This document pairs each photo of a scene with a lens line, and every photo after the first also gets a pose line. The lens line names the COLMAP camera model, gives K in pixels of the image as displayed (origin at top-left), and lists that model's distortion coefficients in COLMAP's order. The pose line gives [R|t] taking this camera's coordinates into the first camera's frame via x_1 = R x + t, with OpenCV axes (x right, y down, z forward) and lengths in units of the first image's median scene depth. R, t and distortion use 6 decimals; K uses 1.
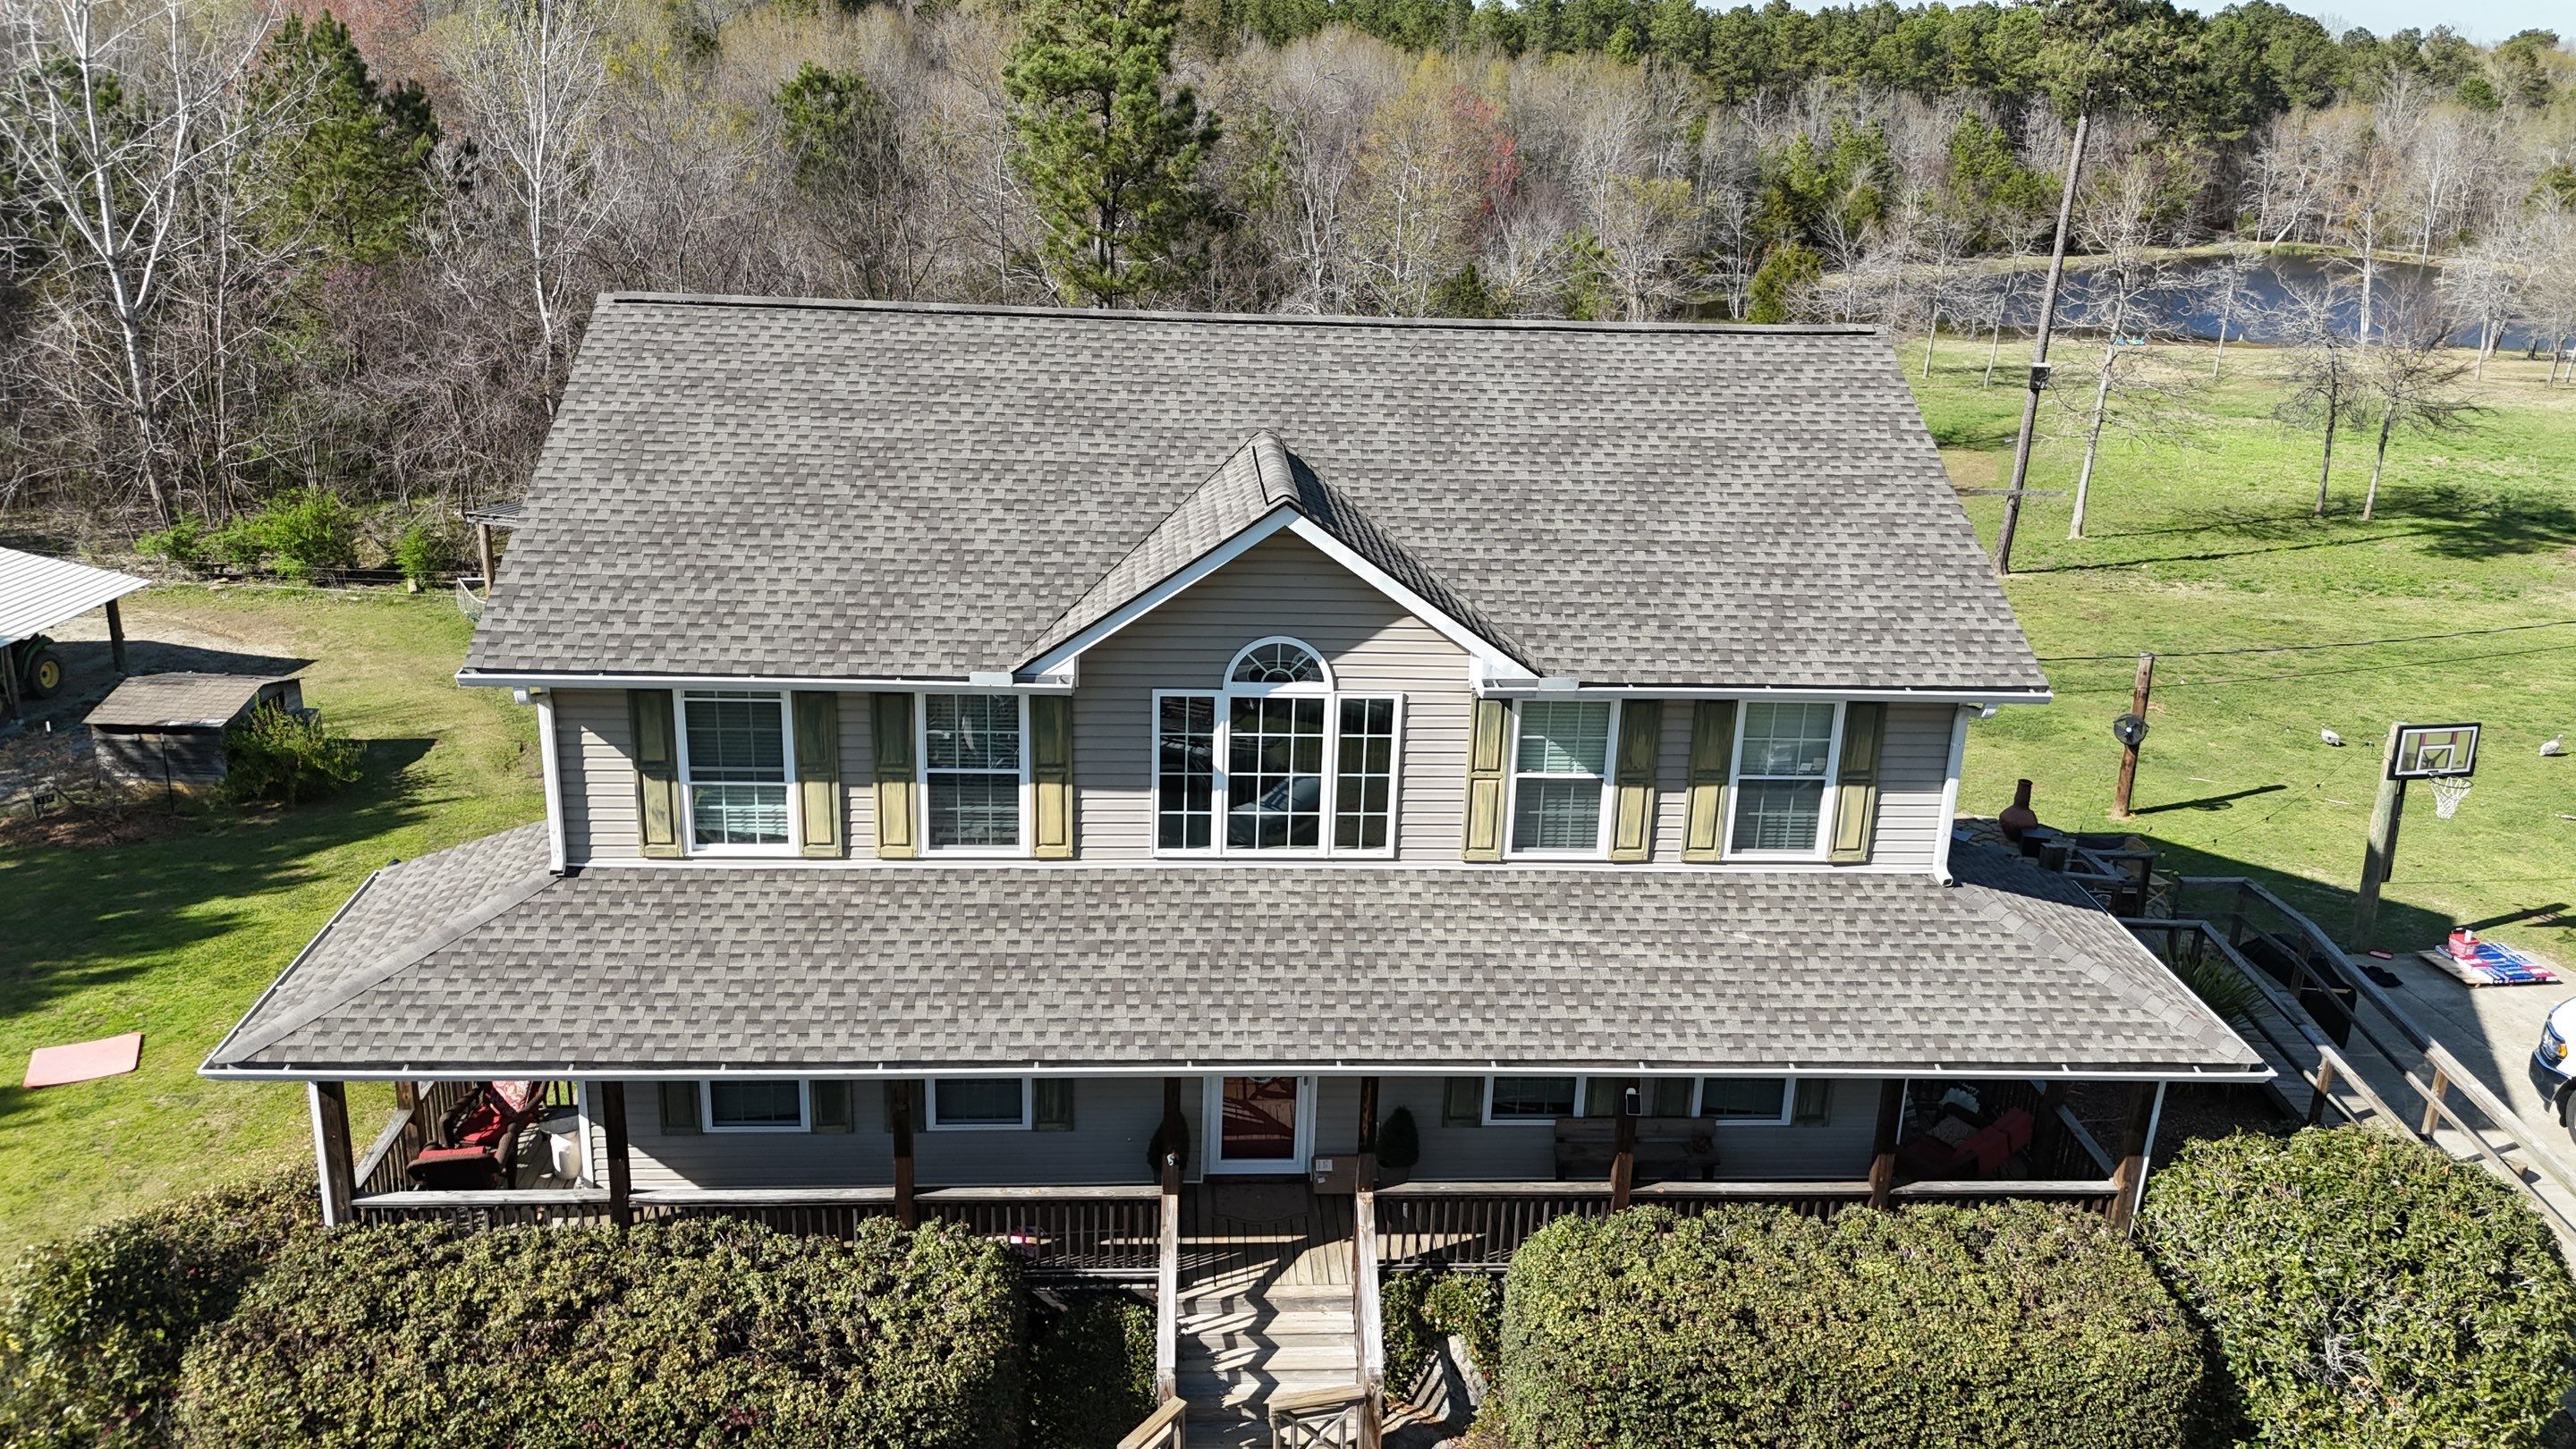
lens RADIAL K [[1884.8, 0, 1280.6], [0, 1884.8, 718.3], [0, 0, 1]] dist [0.064025, -0.063219]
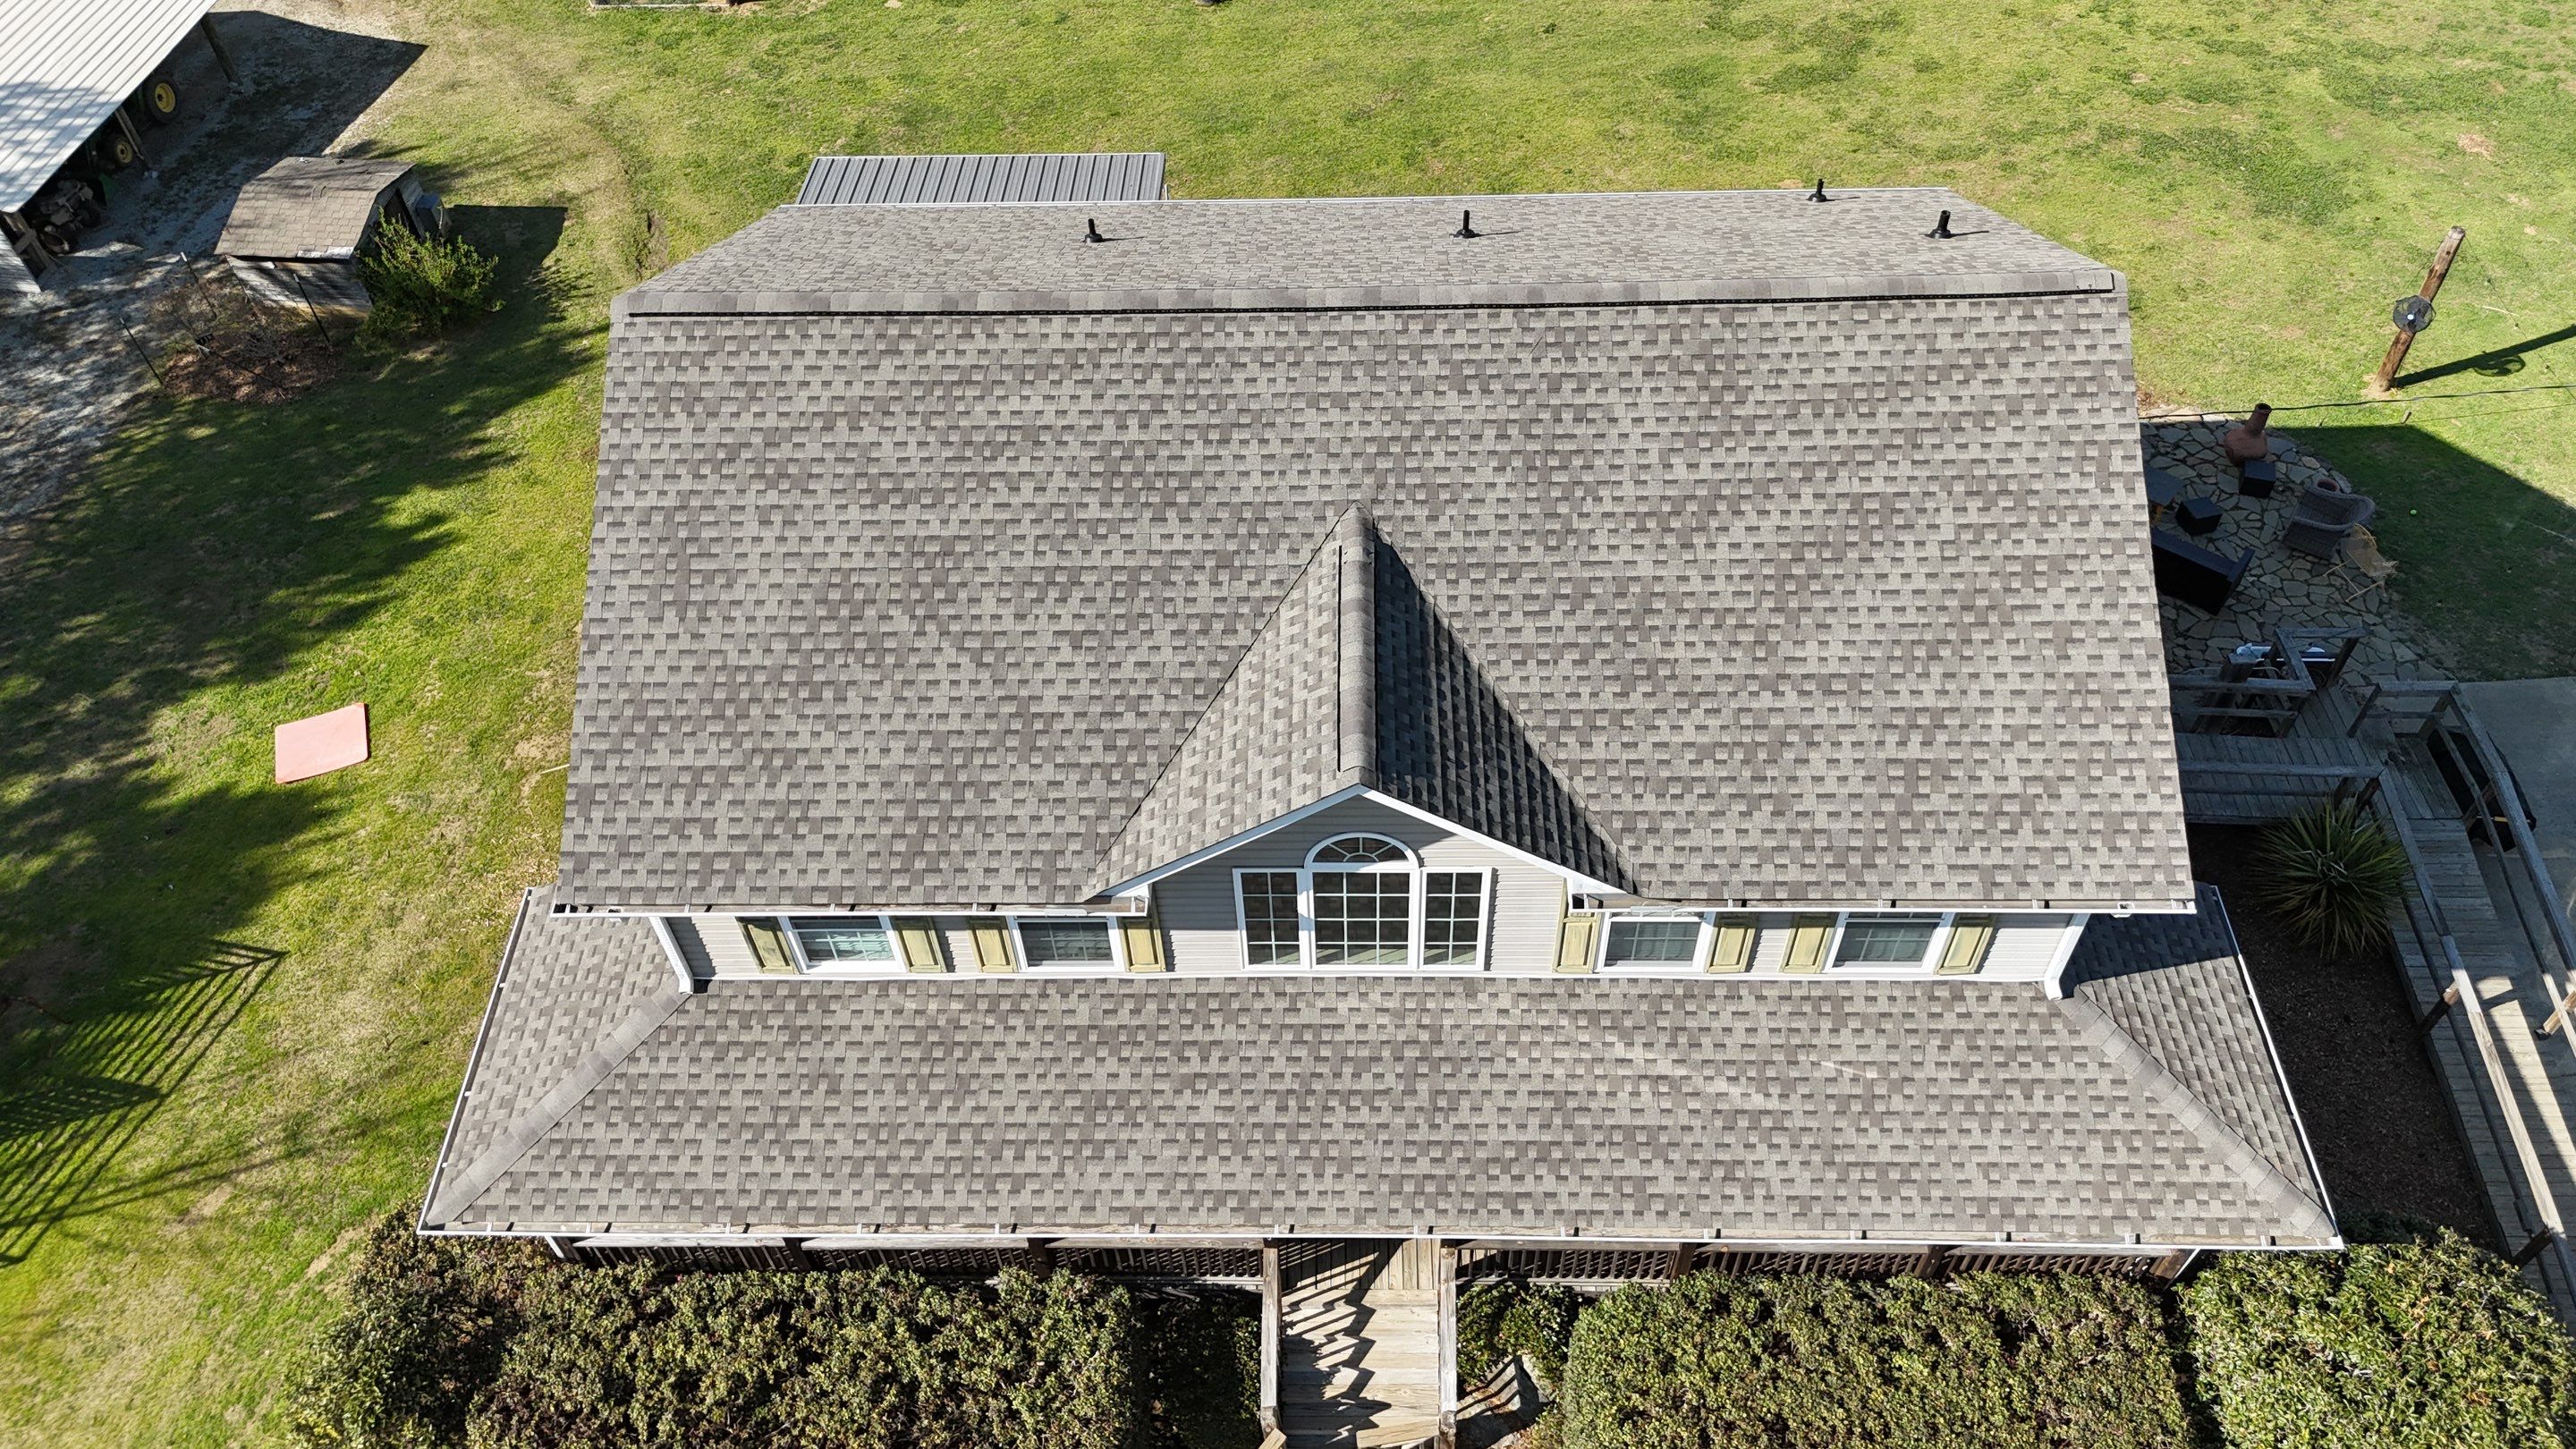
lens RADIAL K [[1884.8, 0, 1283.6], [0, 1884.8, 714.4], [0, 0, 1]] dist [0.064025, -0.063219]
pose [[0.993902, 0.021372, -0.108180, 0.060019], [0.036505, 0.861951, 0.505675, -0.557697], [0.104053, -0.506540, 0.855915, 0.198710]]
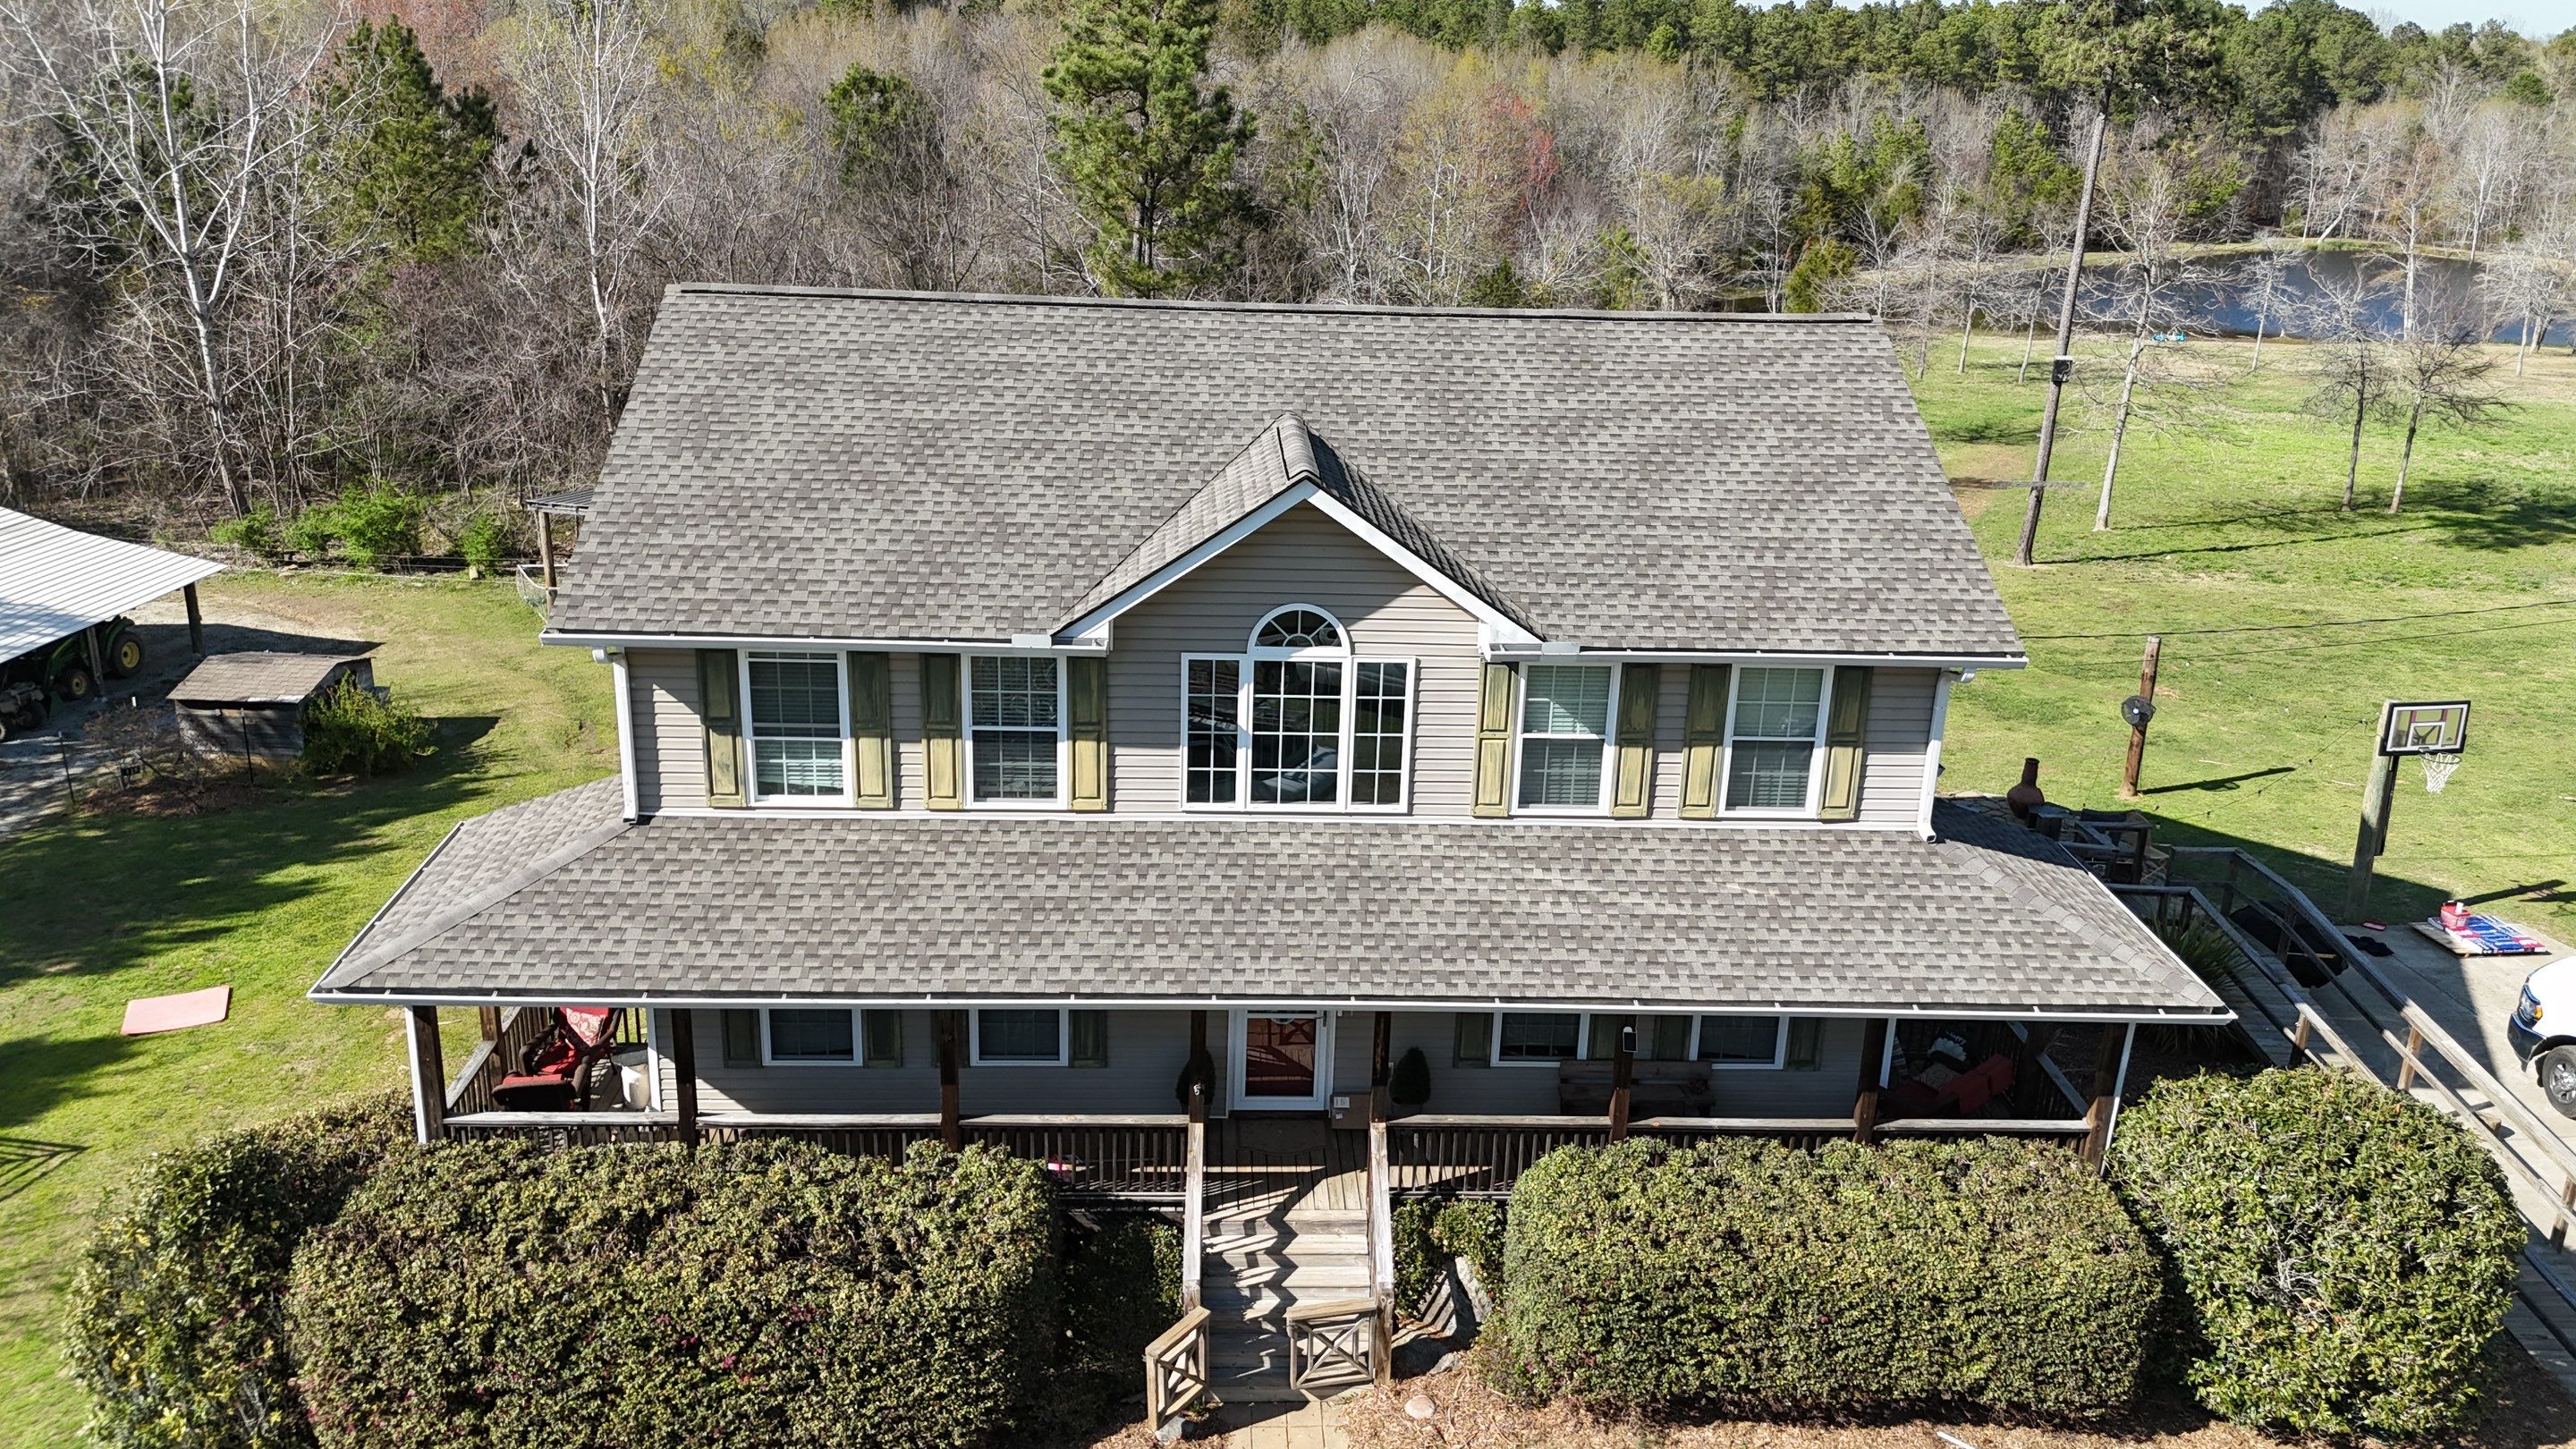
lens RADIAL K [[1884.8, 0, 1280.1], [0, 1884.8, 718.2], [0, 0, 1]] dist [0.064025, -0.063219]
pose [[0.999771, 0.003952, -0.021027, 0.010312], [-0.003935, 0.999992, 0.000831, 0.020080], [0.021030, -0.000748, 0.999779, -0.067427]]
